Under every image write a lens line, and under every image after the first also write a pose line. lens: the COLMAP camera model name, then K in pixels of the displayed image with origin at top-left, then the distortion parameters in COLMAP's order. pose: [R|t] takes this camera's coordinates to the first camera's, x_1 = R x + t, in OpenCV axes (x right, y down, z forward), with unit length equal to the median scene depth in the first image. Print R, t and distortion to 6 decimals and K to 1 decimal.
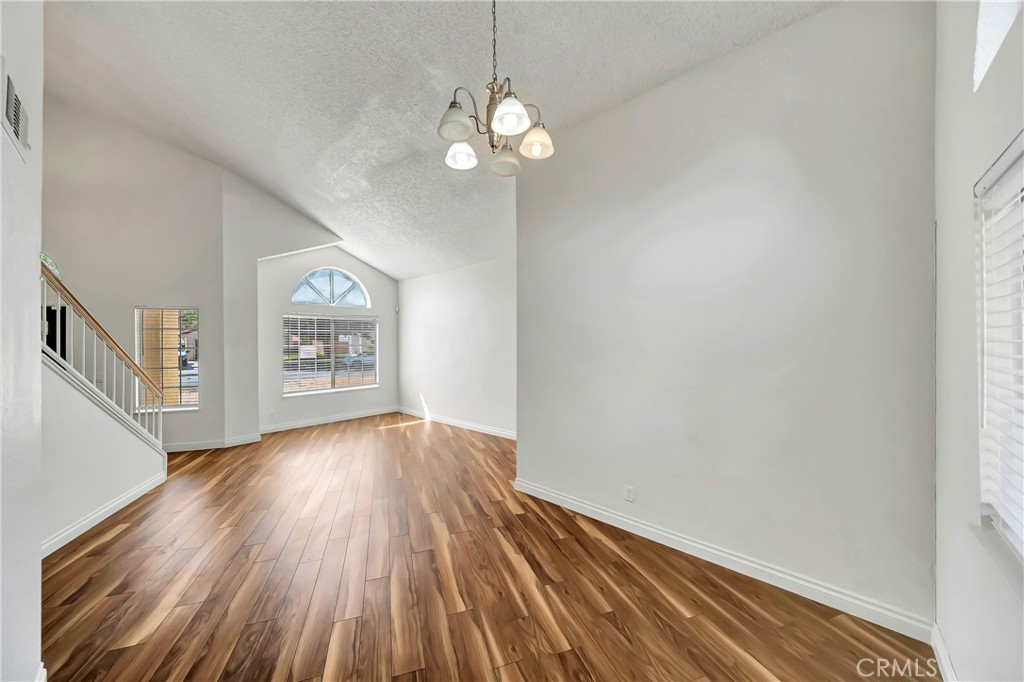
lens RADIAL K [[361.7, 0, 477.9], [0, 361.7, 338.8], [0, 0, 1]] dist [0.000198, -0.000009]
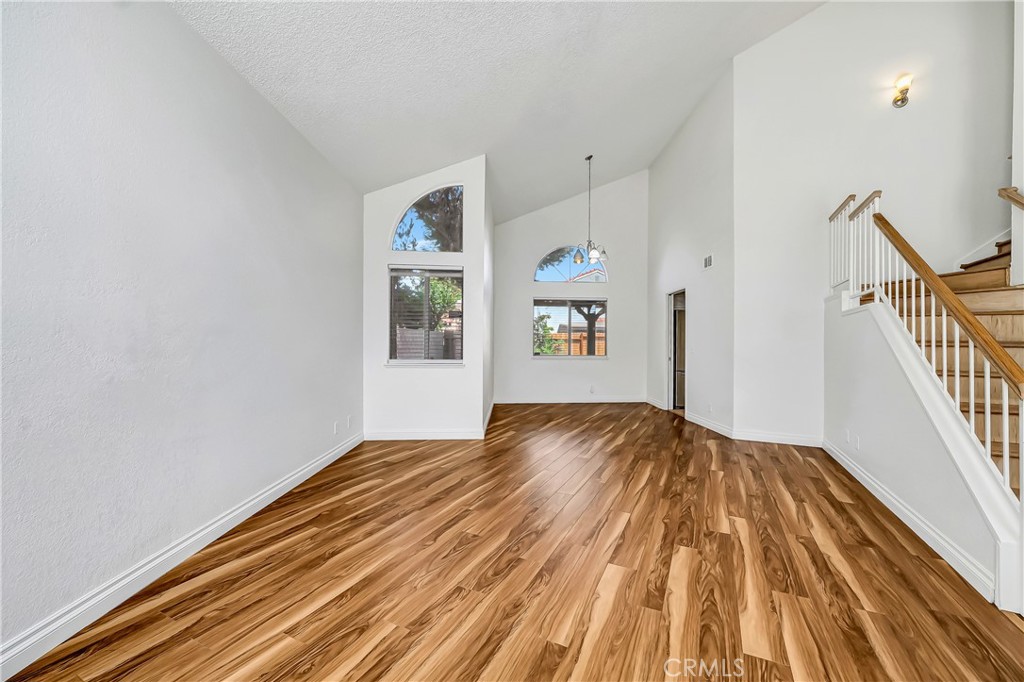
lens RADIAL K [[388.5, 0, 562.3], [0, 388.5, 349.7], [0, 0, 1]] dist [-0.018025, -0.000245]
pose [[-0.813570, 0.007049, 0.581425, -0.568962], [0.005929, 0.999975, -0.003826, 0.089844], [-0.581437, 0.000335, -0.813591, 1.274764]]
